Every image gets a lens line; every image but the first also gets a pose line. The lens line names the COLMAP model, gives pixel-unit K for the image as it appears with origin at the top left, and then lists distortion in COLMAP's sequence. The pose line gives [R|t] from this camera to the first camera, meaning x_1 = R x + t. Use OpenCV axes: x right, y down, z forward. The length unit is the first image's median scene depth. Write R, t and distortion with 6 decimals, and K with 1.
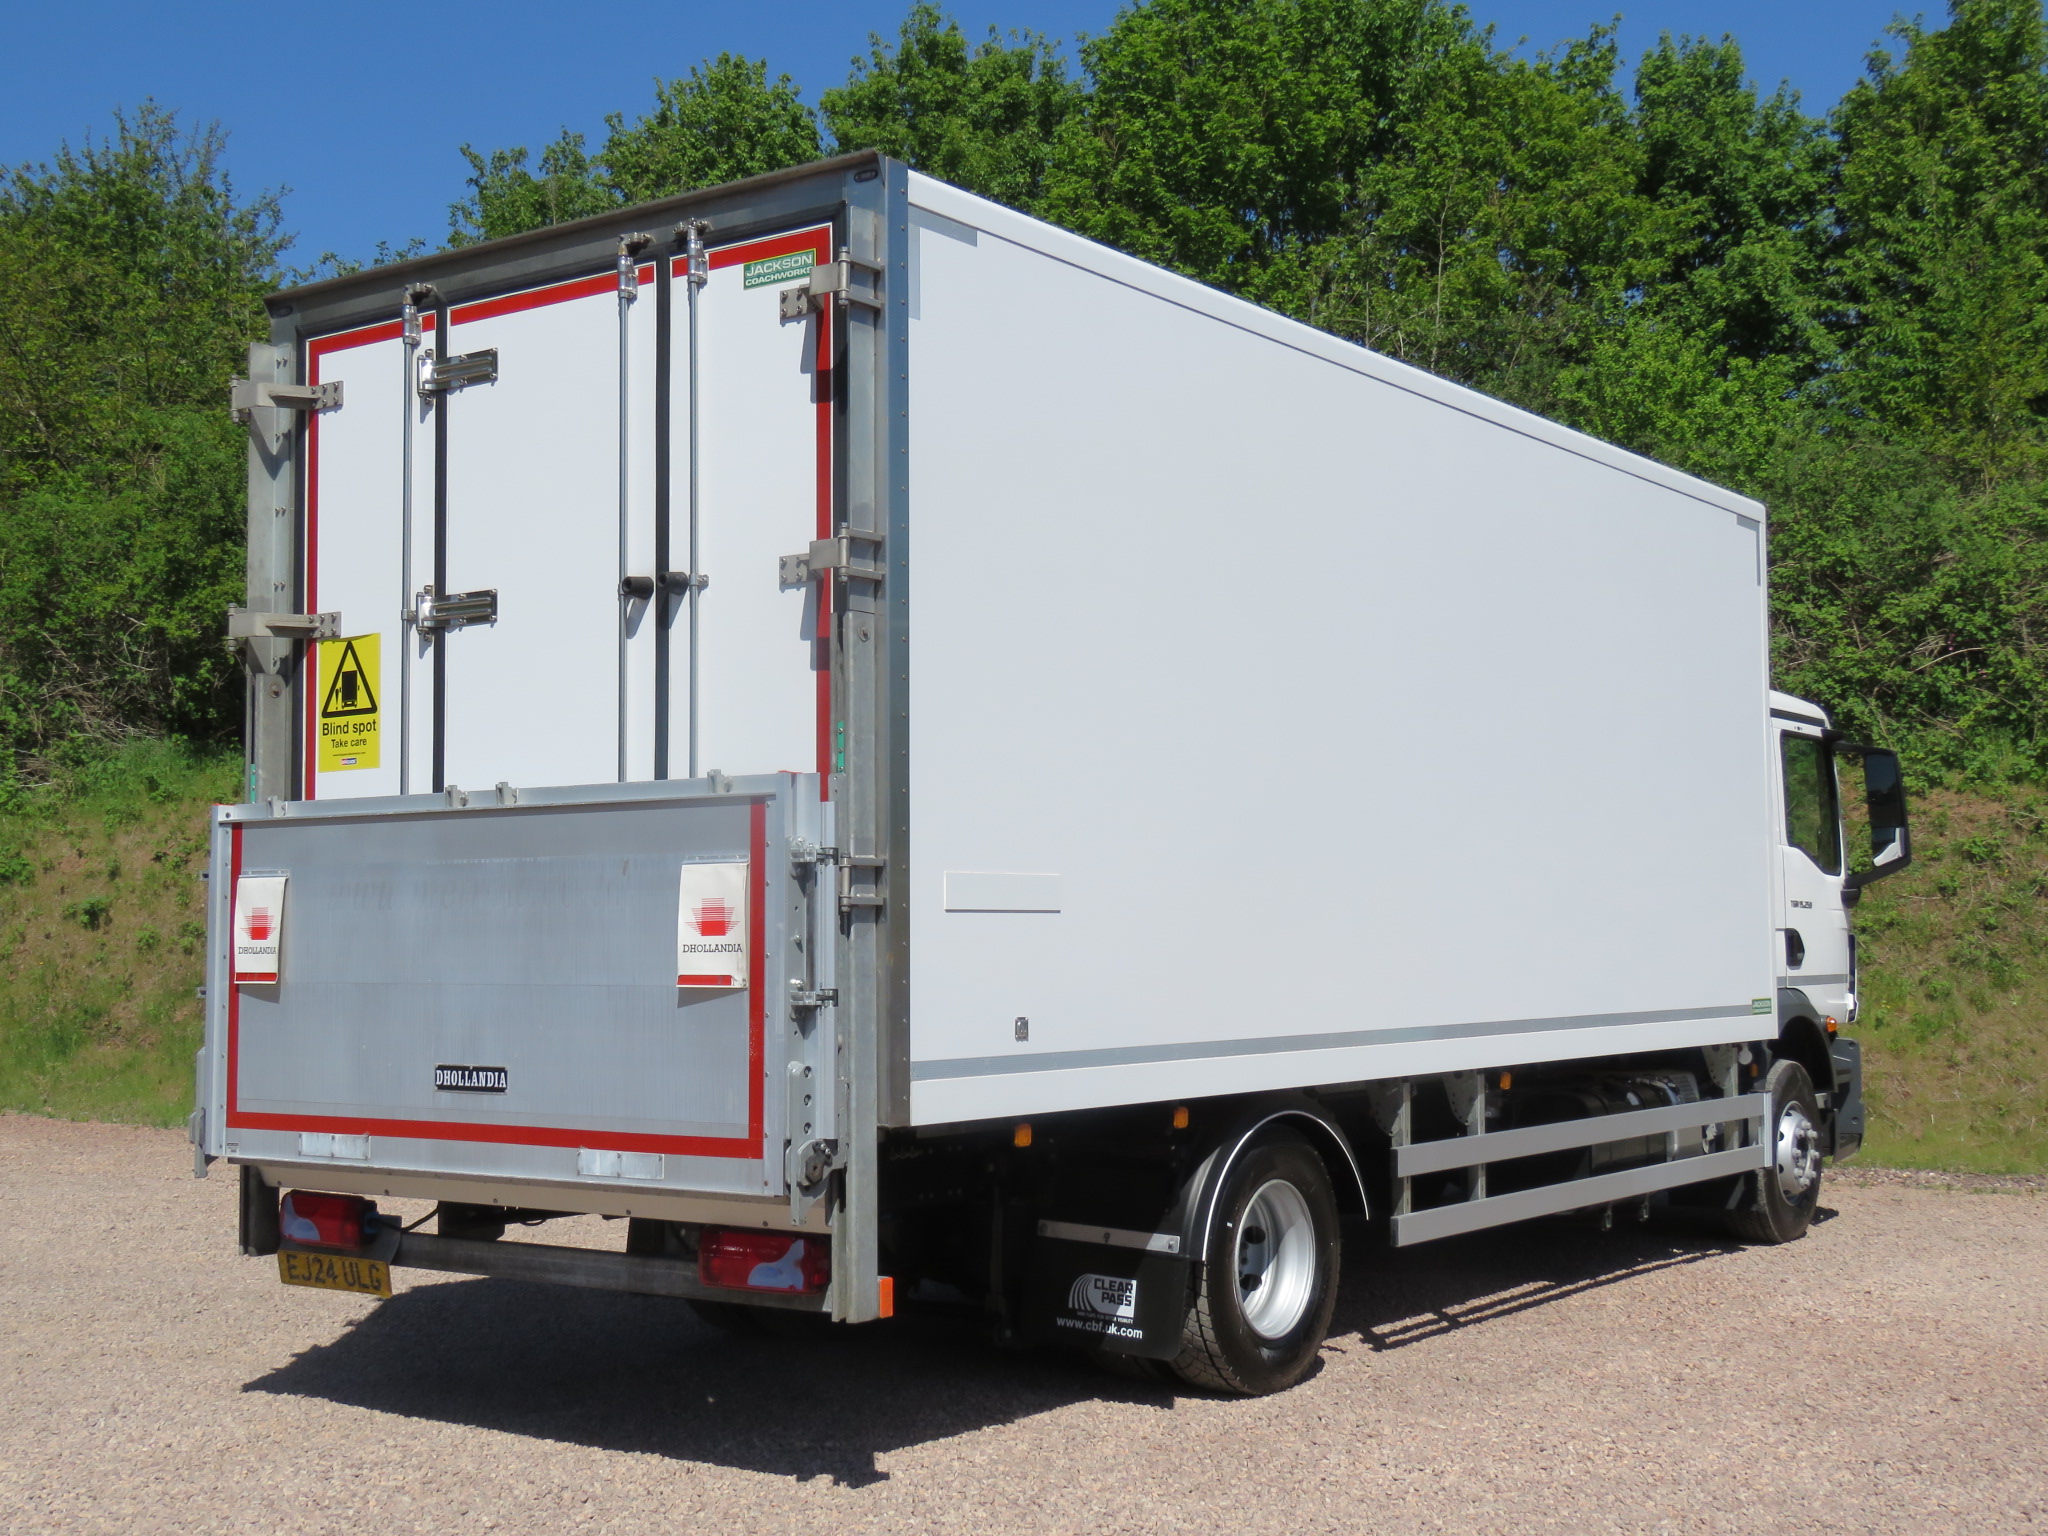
lens RADIAL K [[2492.3, 0, 1024.0], [0, 2492.3, 768.0], [0, 0, 1]] dist [-0.023028, 0.052944]
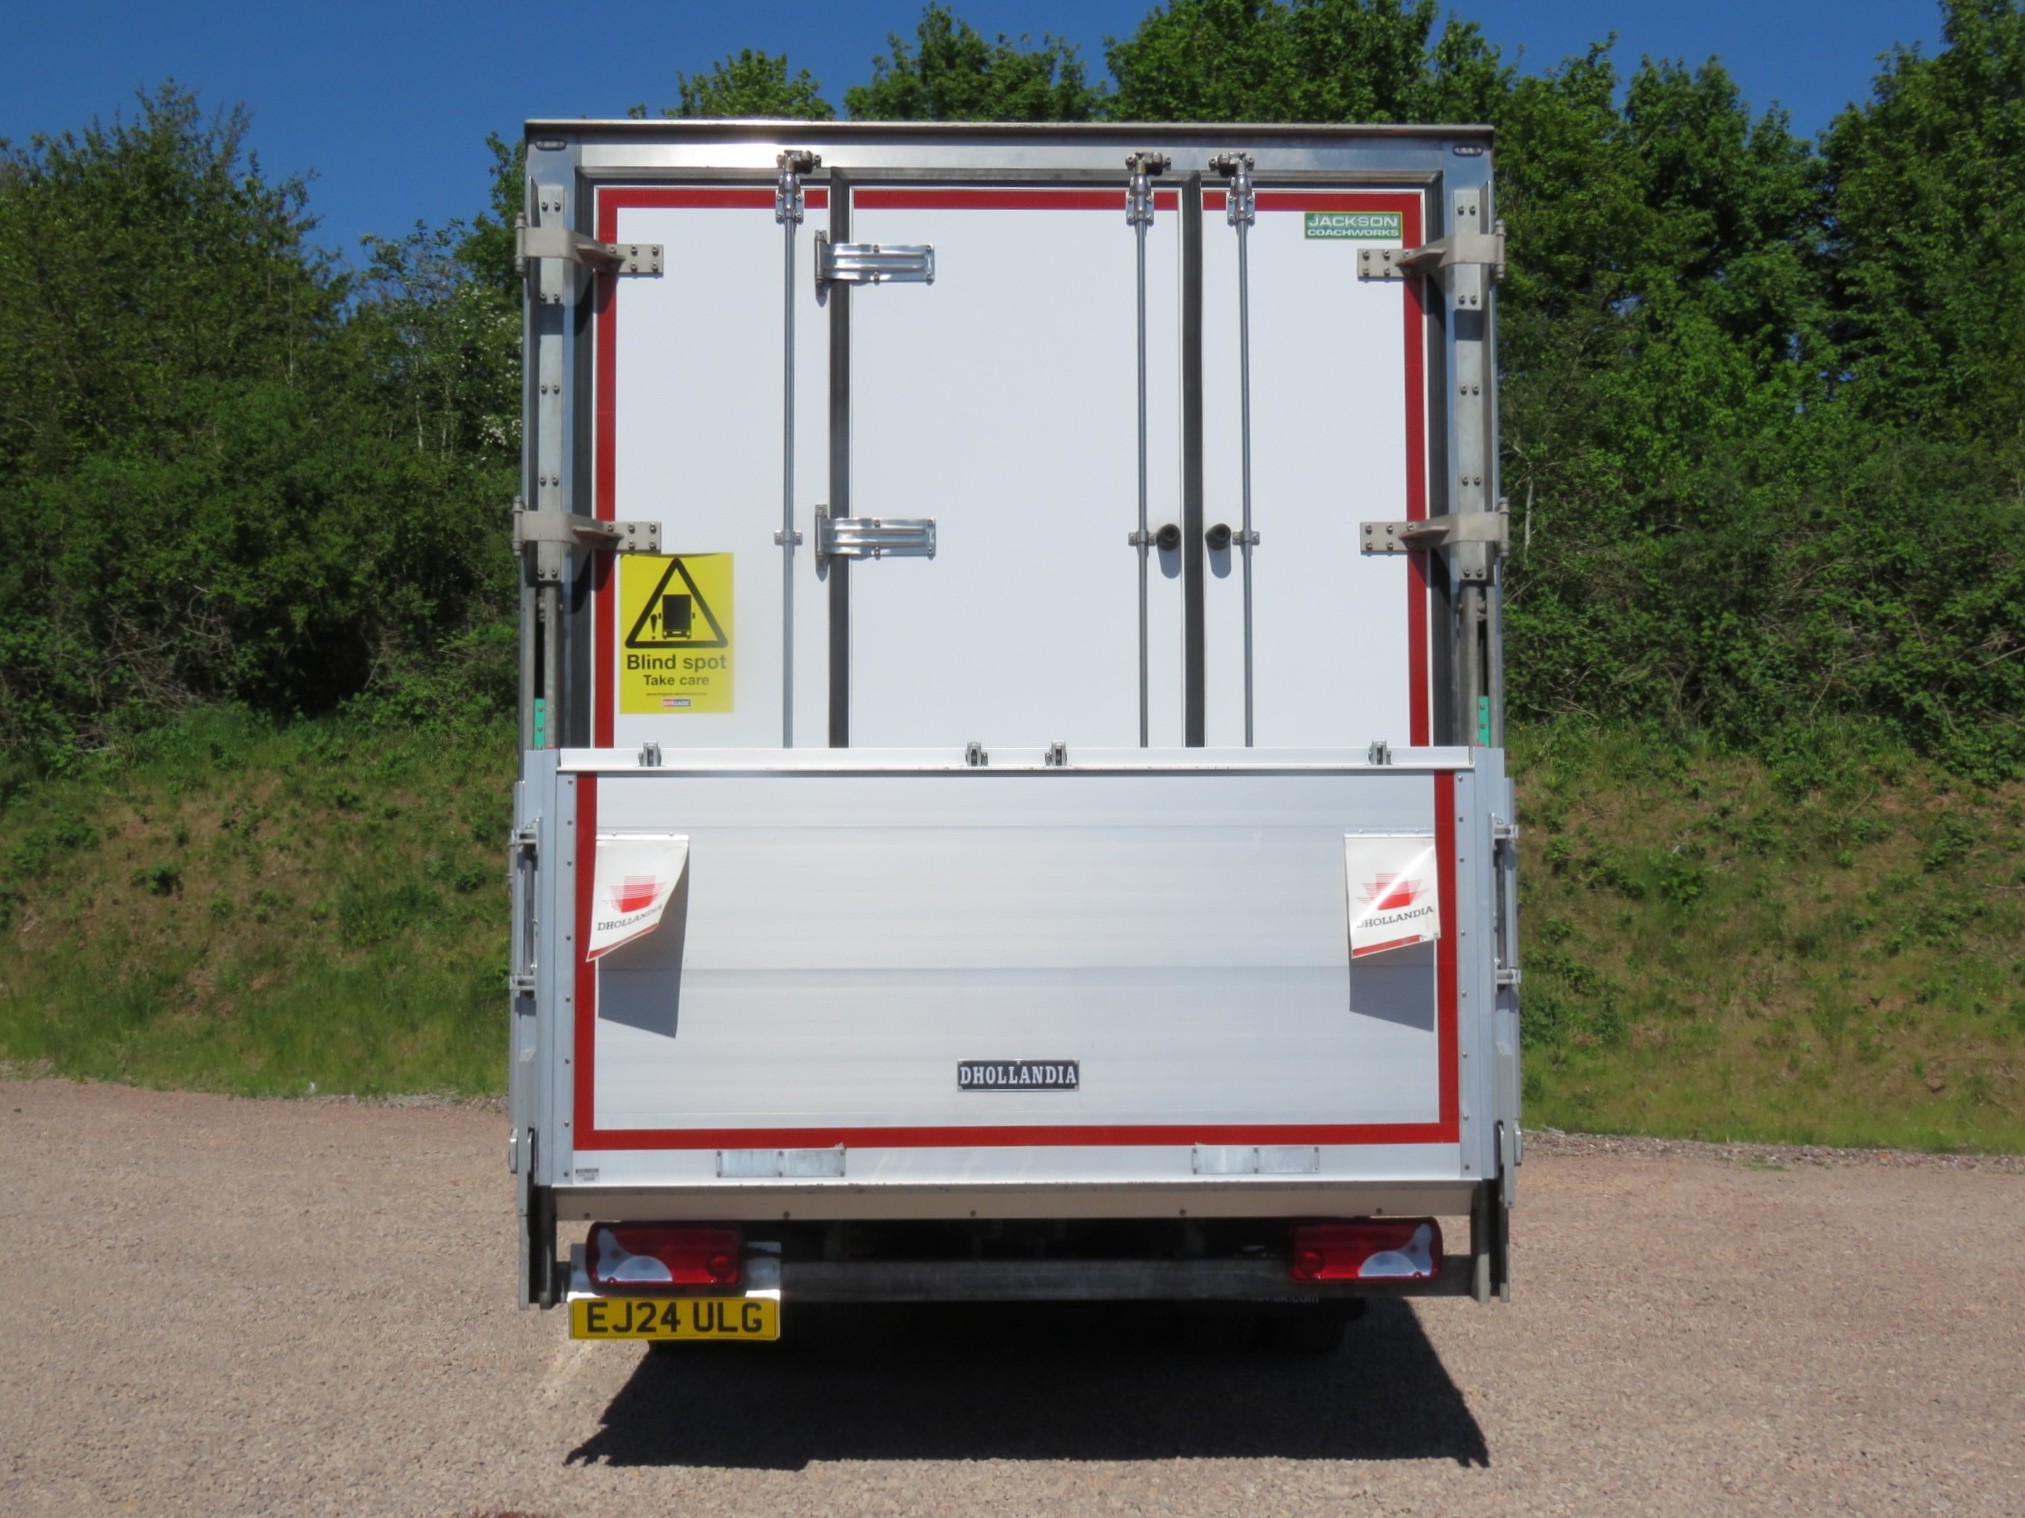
lens RADIAL K [[2328.7, 0, 1012.5], [0, 2328.7, 759.0], [0, 0, 1]] dist [-0.006388, -0.019446]
pose [[0.998896, 0.015172, 0.044459, -0.074775], [-0.015225, 0.999884, 0.000856, 0.004077], [-0.044440, -0.001532, 0.999011, 0.055084]]
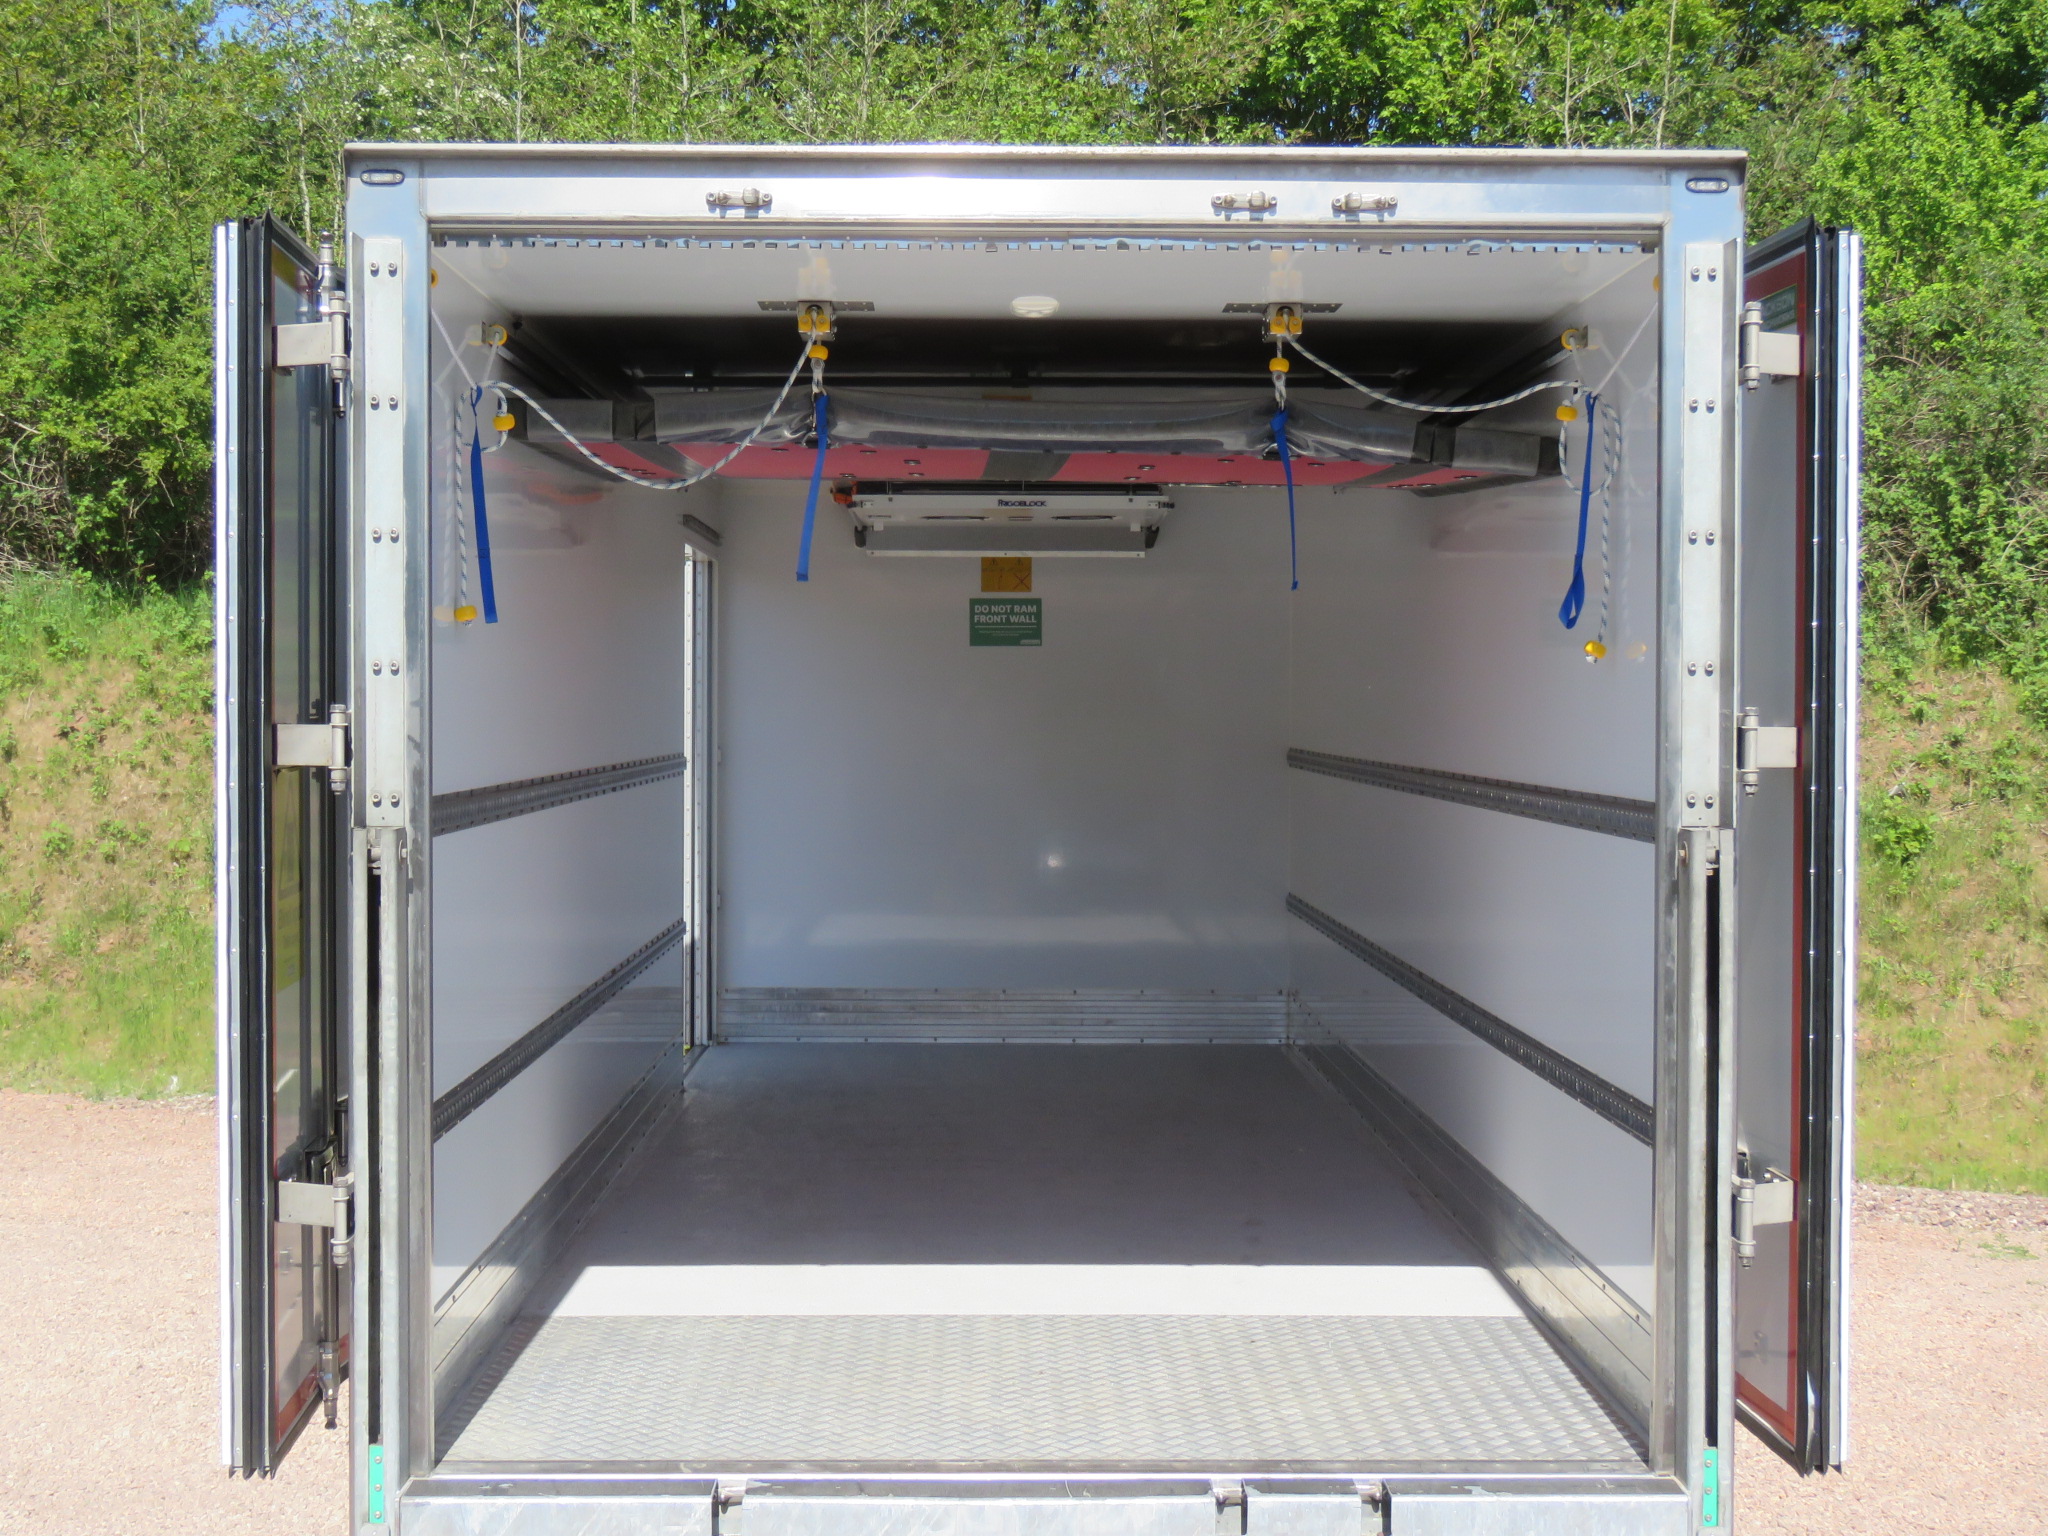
lens RADIAL K [[2820.1, 0, 1024.0], [0, 2820.1, 768.0], [0, 0, 1]] dist [-0.013732, 0.017419]
pose [[0.999249, 0.017010, 0.034827, -0.072917], [-0.020053, 0.995833, 0.088959, -0.038697], [-0.033169, -0.089591, 0.995426, 0.094600]]
